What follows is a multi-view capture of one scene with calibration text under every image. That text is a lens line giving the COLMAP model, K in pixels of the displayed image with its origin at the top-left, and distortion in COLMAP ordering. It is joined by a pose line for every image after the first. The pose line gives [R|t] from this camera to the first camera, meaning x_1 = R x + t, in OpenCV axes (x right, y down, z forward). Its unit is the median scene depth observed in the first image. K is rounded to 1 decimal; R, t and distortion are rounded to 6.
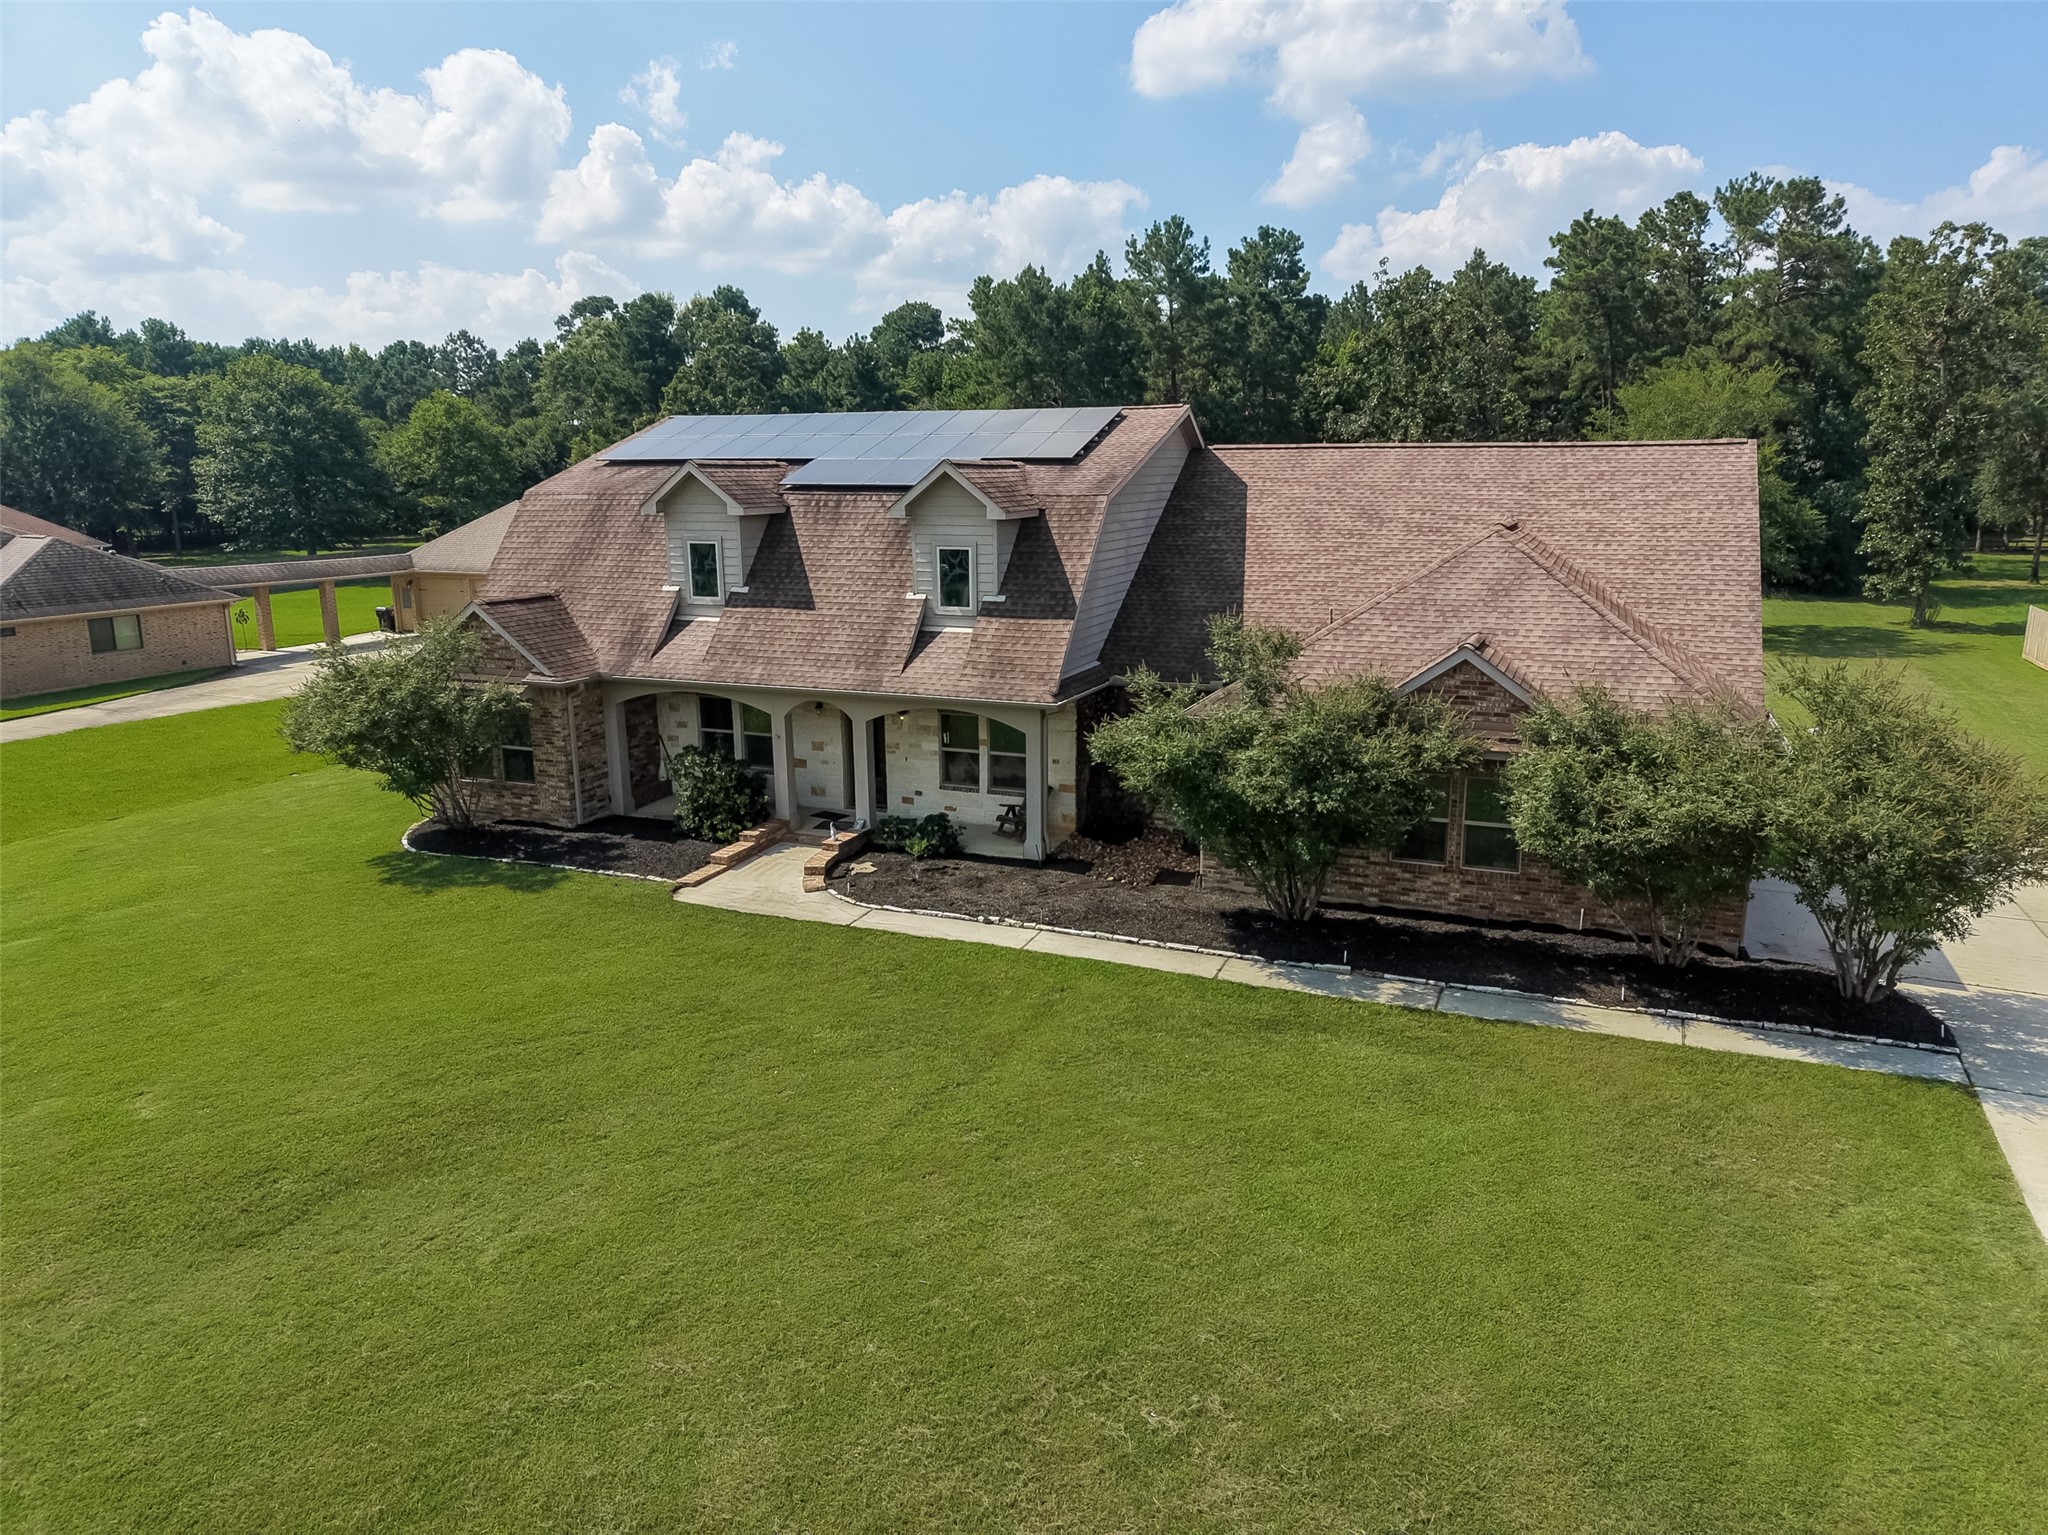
lens RADIAL K [[1367.0, 0, 1024.0], [0, 1367.0, 767.5], [0, 0, 1]] dist [0.031446, -0.049710]
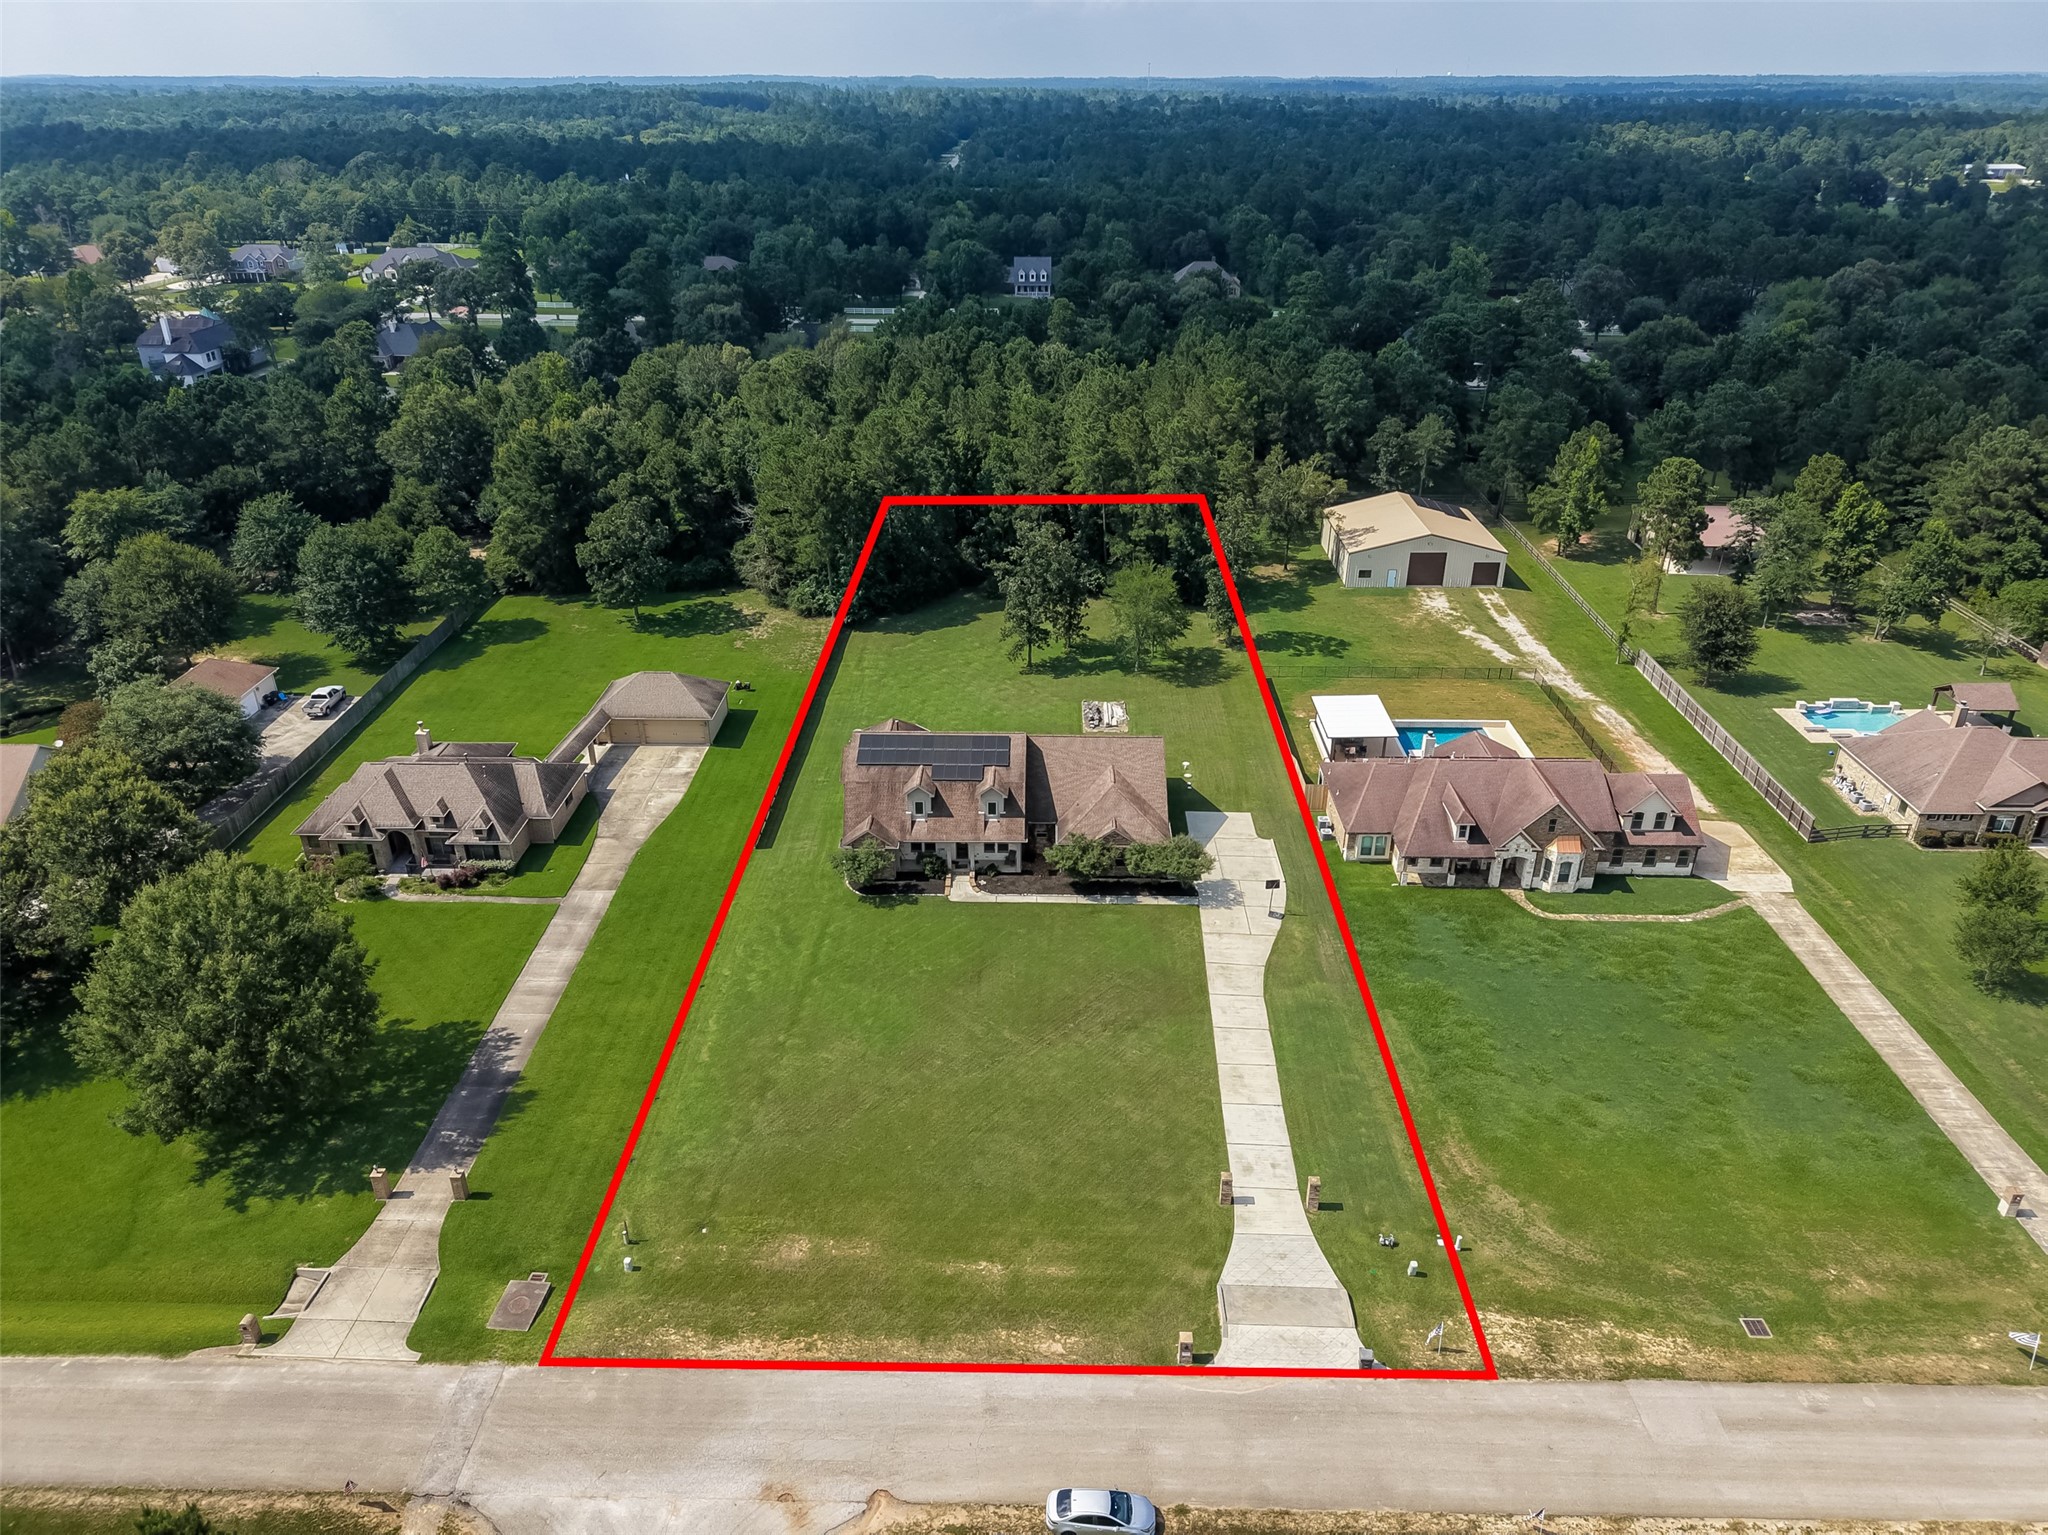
lens RADIAL K [[1351.9, 0, 1024.0], [0, 1351.9, 767.5], [0, 0, 1]] dist [0.038529, -0.035489]
pose [[0.927893, -0.159234, 0.337132, -1.199586], [0.072800, 0.964187, 0.255037, -1.178024], [-0.365669, -0.212104, 0.906255, -2.457087]]
